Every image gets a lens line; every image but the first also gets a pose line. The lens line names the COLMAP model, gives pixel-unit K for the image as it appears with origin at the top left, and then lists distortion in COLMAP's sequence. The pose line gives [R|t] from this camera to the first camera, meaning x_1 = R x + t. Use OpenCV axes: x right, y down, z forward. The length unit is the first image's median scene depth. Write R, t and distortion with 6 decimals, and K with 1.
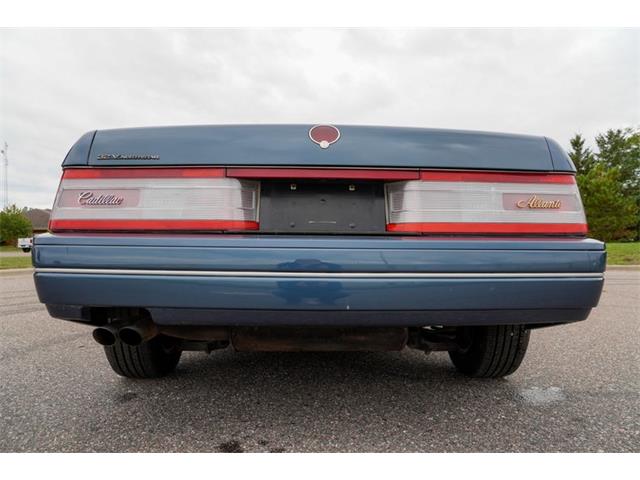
lens RADIAL K [[442.4, 0, 319.3], [0, 442.4, 254.3], [0, 0, 1]] dist [-0.028277, 0.007537]
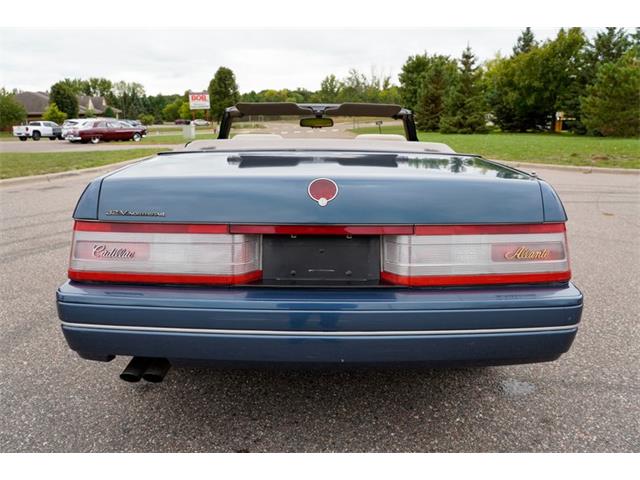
lens RADIAL K [[450.7, 0, 320.0], [0, 450.7, 240.0], [0, 0, 1]] dist [-0.023778, 0.002251]
pose [[0.999905, 0.002424, -0.013555, 0.017329], [0.000484, 0.977580, 0.210562, -0.337287], [0.013761, -0.210549, 0.977486, -0.047972]]
